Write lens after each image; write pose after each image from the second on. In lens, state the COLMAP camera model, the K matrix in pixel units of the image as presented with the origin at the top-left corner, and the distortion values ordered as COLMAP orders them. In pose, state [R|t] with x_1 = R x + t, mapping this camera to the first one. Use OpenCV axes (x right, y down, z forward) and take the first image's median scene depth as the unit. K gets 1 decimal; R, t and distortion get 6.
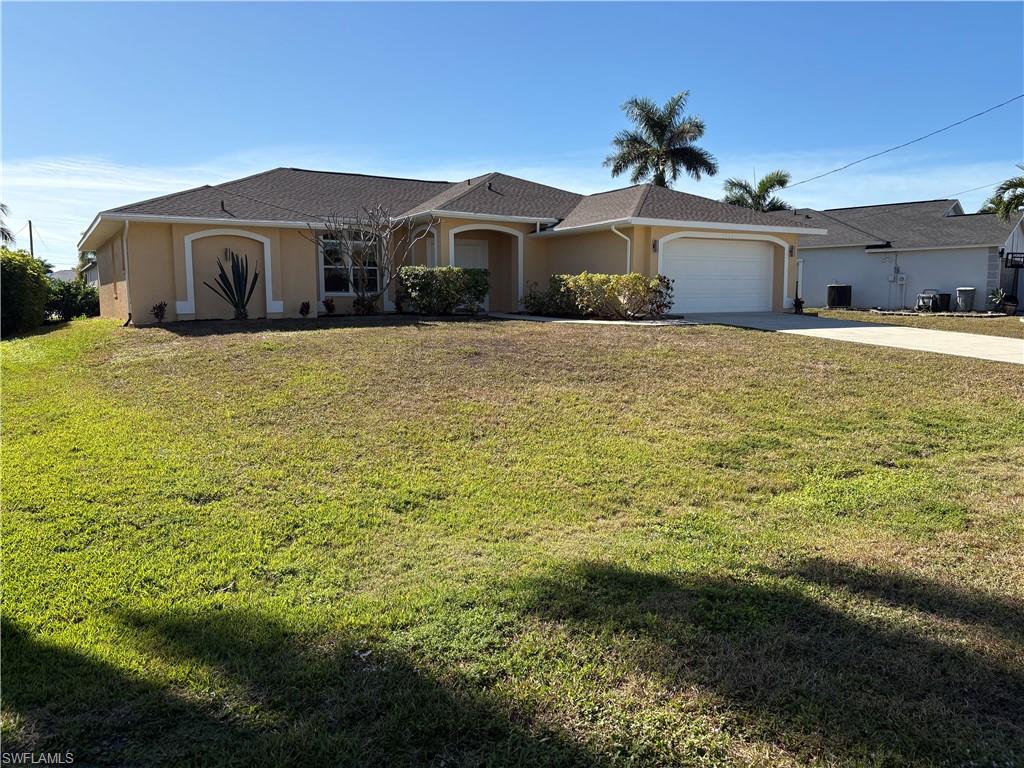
lens RADIAL K [[769.4, 0, 515.1], [0, 769.4, 383.0], [0, 0, 1]] dist [0.060410, -0.009227]
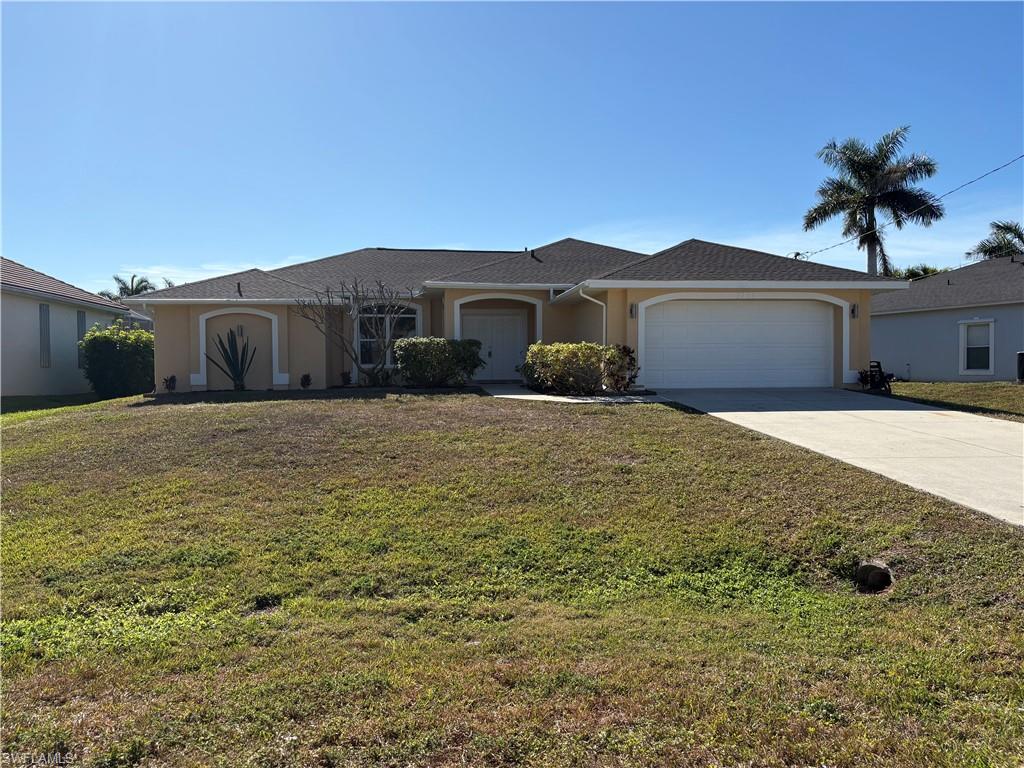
lens RADIAL K [[769.4, 0, 512.2], [0, 769.4, 384.9], [0, 0, 1]] dist [0.060410, -0.009227]
pose [[0.917699, 0.008571, -0.397184, 0.359300], [-0.041739, 0.996314, -0.074939, -0.021727], [0.395077, 0.085349, 0.914674, 0.144606]]
